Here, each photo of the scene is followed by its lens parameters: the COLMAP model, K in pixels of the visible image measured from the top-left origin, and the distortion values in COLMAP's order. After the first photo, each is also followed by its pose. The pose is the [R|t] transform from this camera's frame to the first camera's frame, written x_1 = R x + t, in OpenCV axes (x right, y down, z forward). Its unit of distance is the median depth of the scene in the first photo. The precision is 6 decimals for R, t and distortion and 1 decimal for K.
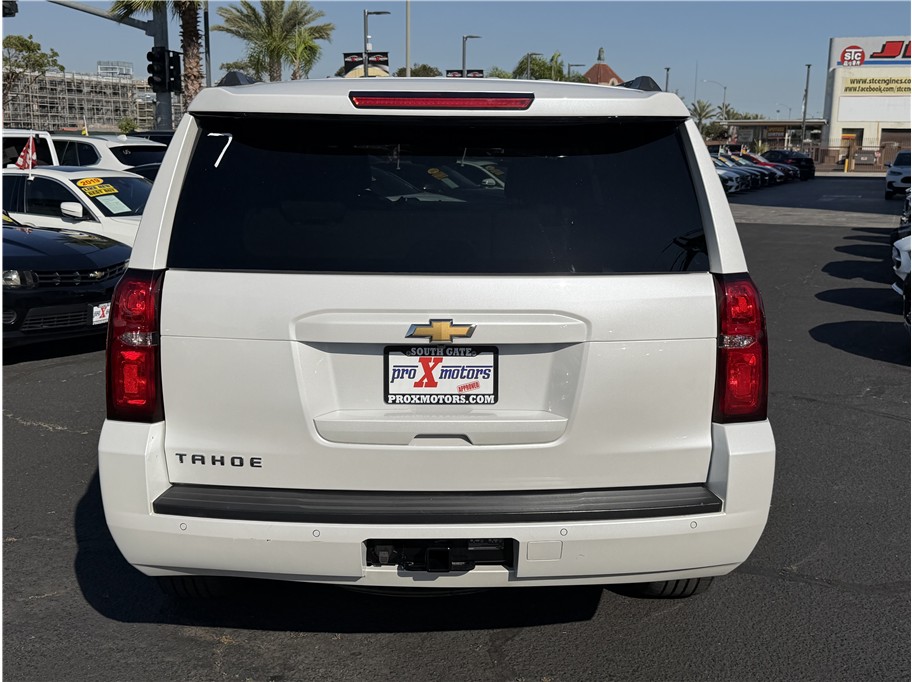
lens RADIAL K [[1036.7, 0, 462.8], [0, 1036.7, 346.7], [0, 0, 1]] dist [0.053348, 0.000000]
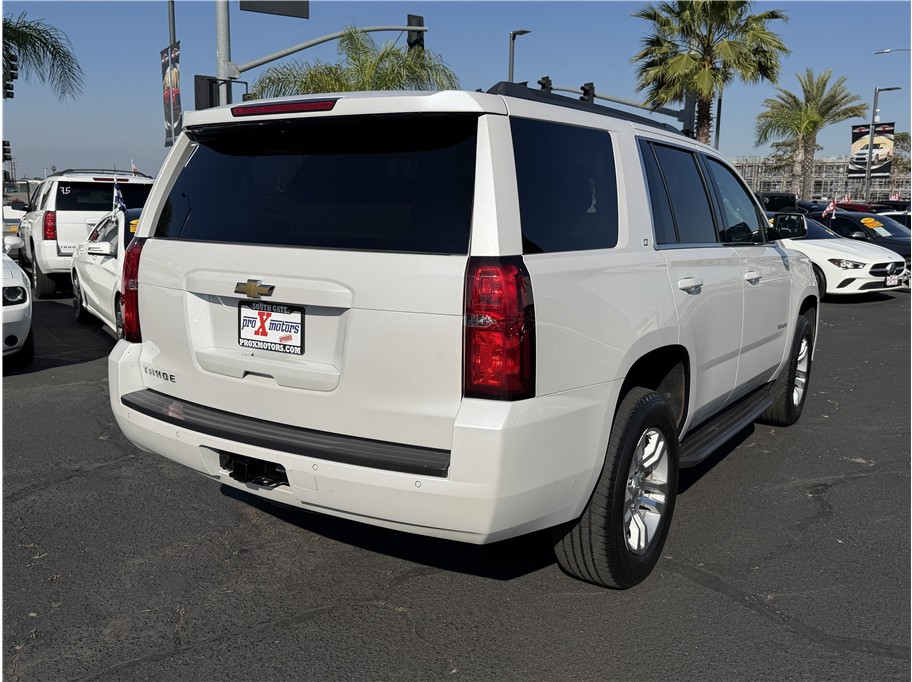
lens RADIAL K [[808.4, 0, 461.2], [0, 808.4, 341.8], [0, 0, 1]] dist [0.055819, -0.077426]
pose [[0.821722, 0.096363, -0.561683, 0.702320], [-0.114062, 0.993467, 0.003572, 0.015018], [0.558358, 0.061131, 0.827345, 0.313125]]
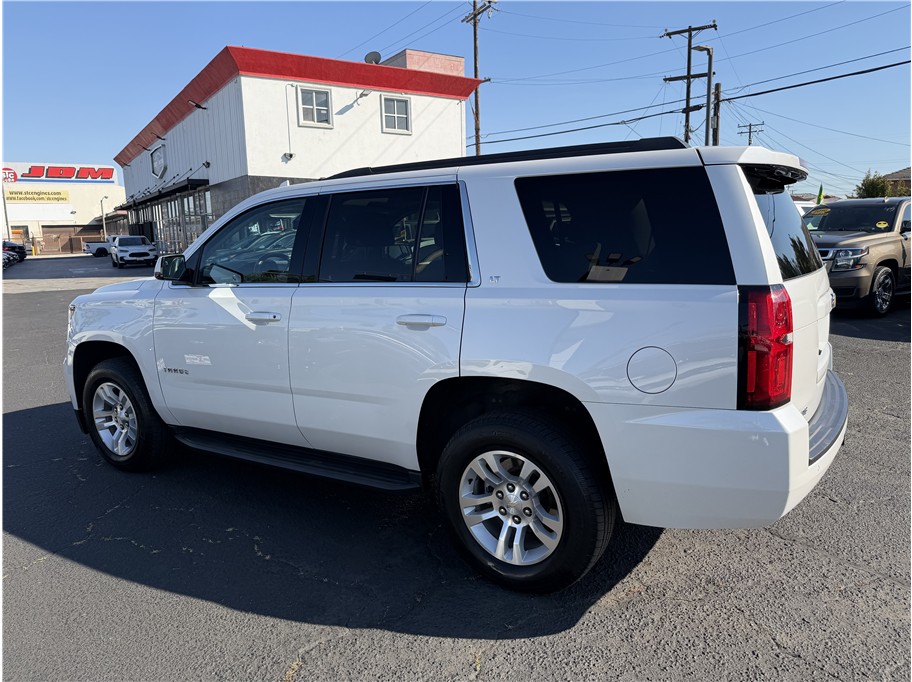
lens RADIAL K [[648.7, 0, 460.7], [0, 648.7, 338.1], [0, 0, 1]] dist [0.031873, -0.040301]
pose [[0.559014, -0.165668, 0.812439, -1.146845], [0.192574, 0.978984, 0.067124, -0.133583], [-0.806485, 0.118931, 0.579169, 0.836027]]
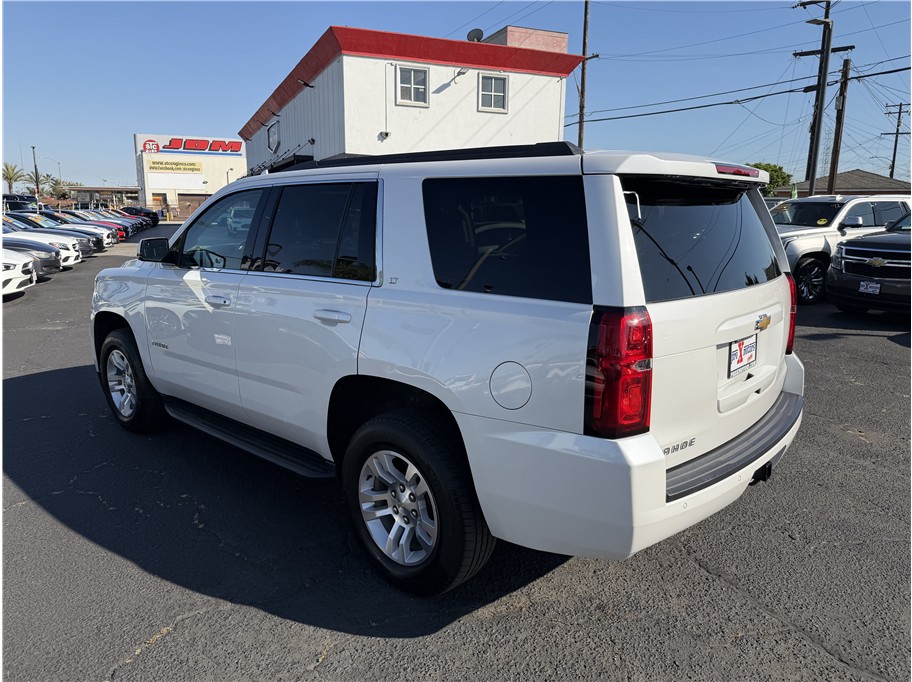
lens RADIAL K [[648.7, 0, 447.3], [0, 648.7, 337.2], [0, 0, 1]] dist [0.031873, -0.040301]
pose [[0.704657, -0.147230, 0.694105, -0.951395], [0.139386, 0.987898, 0.068043, -0.116386], [-0.695722, 0.048801, 0.716651, 0.606063]]
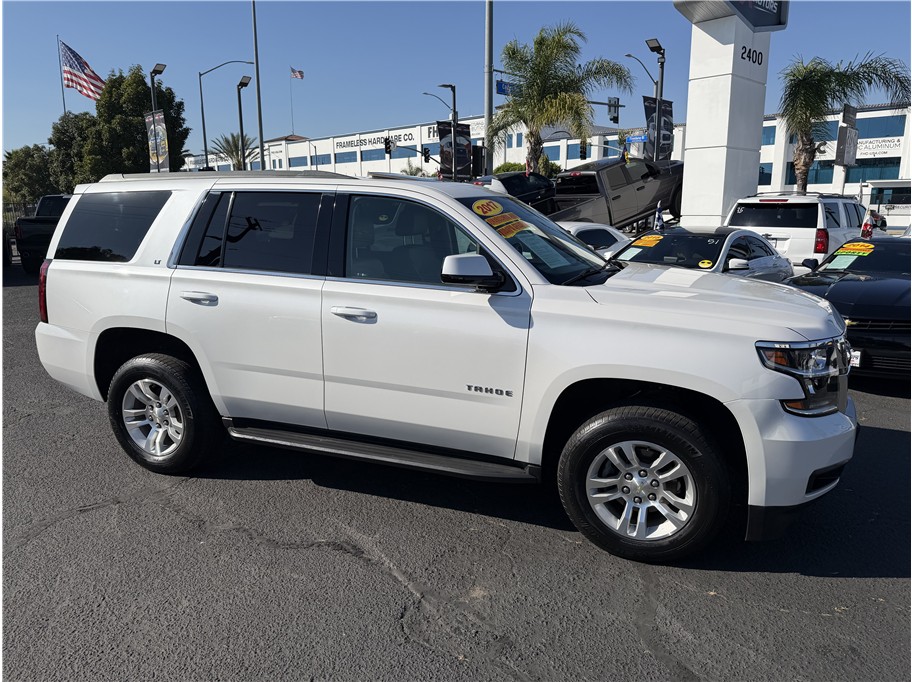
lens RADIAL K [[648.7, 0, 460.4], [0, 648.7, 340.3], [0, 0, 1]] dist [0.031873, -0.040301]
pose [[-0.377160, 0.178353, -0.908813, 1.310344], [-0.177654, 0.949128, 0.259992, -0.454404], [0.908950, 0.259512, -0.326288, 2.409940]]
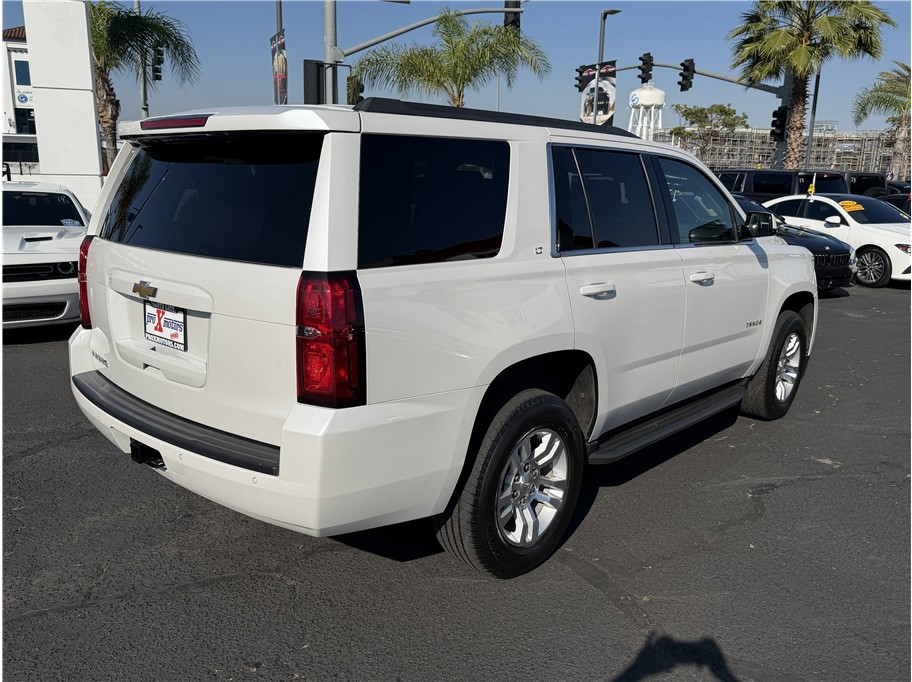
lens RADIAL K [[755.0, 0, 463.6], [0, 755.0, 348.4], [0, 0, 1]] dist [0.039599, -0.060708]
pose [[0.730029, 0.159480, -0.664547, 0.918676], [-0.144534, 0.986425, 0.077949, -0.074716], [0.667957, 0.039144, 0.743169, 0.507052]]
